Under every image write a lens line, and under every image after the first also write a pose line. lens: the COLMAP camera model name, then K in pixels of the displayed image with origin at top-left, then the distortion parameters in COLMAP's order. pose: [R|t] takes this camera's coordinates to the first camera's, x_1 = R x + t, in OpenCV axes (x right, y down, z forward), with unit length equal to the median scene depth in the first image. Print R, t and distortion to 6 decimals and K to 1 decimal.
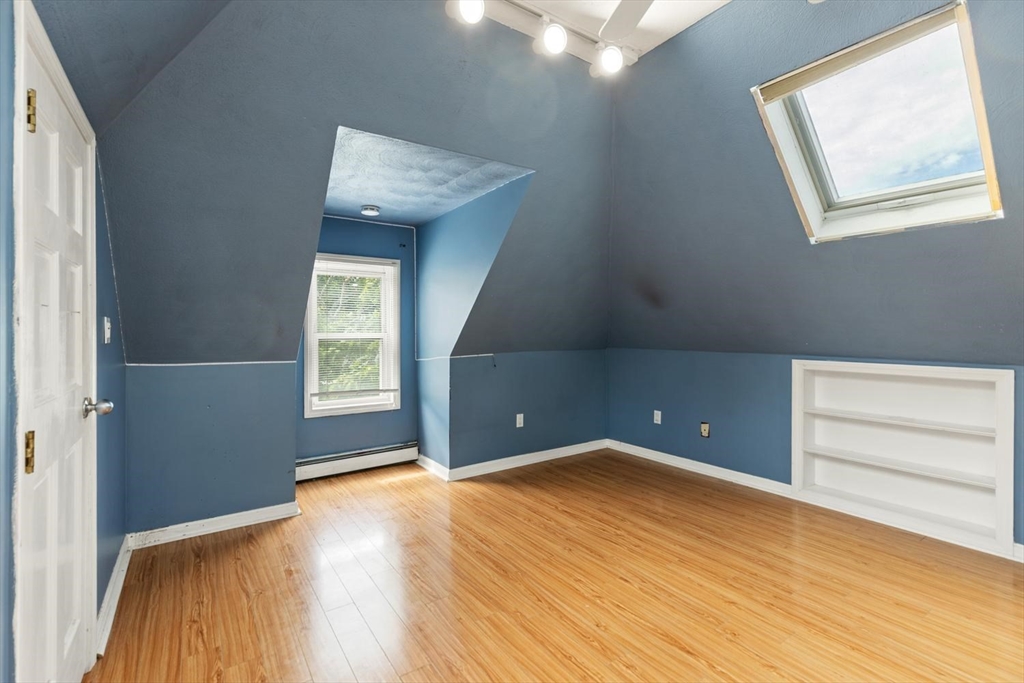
lens RADIAL K [[464.1, 0, 510.3], [0, 464.1, 330.3], [0, 0, 1]] dist [0.010114, -0.000266]
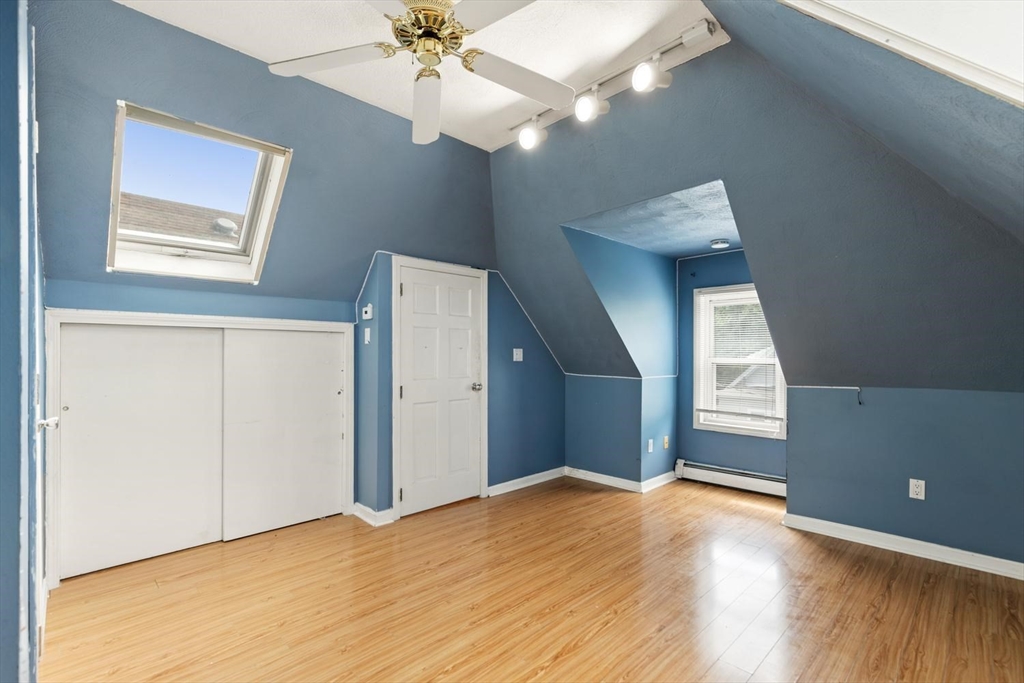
lens RADIAL K [[460.9, 0, 512.0], [0, 460.9, 341.5], [0, 0, 1]] dist [0.007463, -0.001164]
pose [[0.187943, -0.023949, -0.981888, 0.770824], [-0.006224, 0.999654, -0.025574, -0.002207], [0.982160, 0.010917, 0.187729, 0.377216]]
